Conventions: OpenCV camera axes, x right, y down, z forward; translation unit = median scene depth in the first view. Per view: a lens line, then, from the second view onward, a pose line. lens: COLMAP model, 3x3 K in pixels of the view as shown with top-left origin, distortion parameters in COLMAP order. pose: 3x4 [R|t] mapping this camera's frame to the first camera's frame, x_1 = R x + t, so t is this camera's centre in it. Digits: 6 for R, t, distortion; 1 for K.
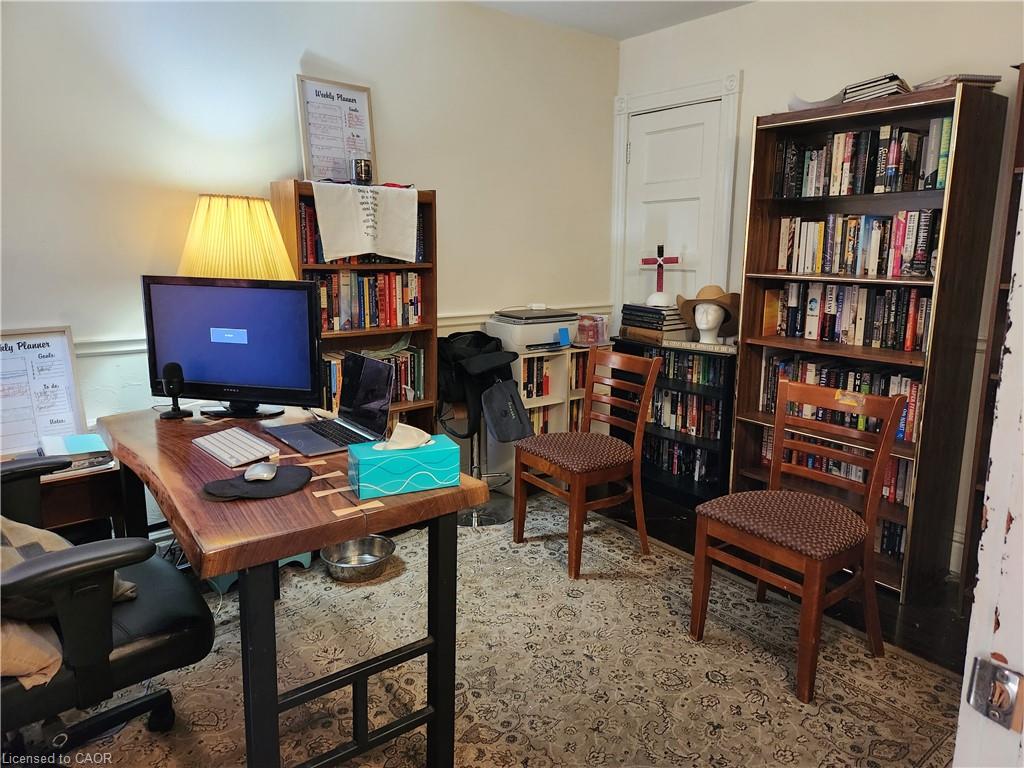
lens RADIAL K [[708.9, 0, 513.8], [0, 708.9, 384.1], [0, 0, 1]] dist [0.010788, 0.001618]
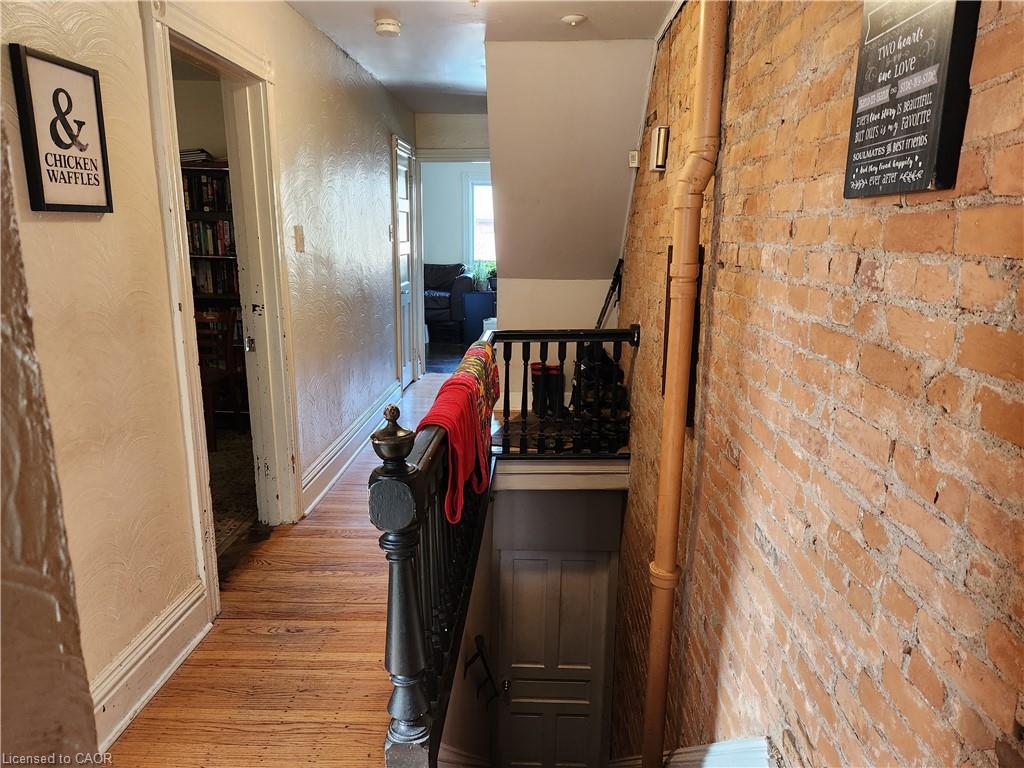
lens RADIAL K [[708.9, 0, 514.1], [0, 708.9, 384.9], [0, 0, 1]] dist [0.010788, 0.001618]
pose [[0.662044, -0.166942, 0.730636, -0.403318], [0.128004, 0.985739, 0.109244, 0.086159], [-0.738453, 0.021200, 0.673971, -0.866551]]
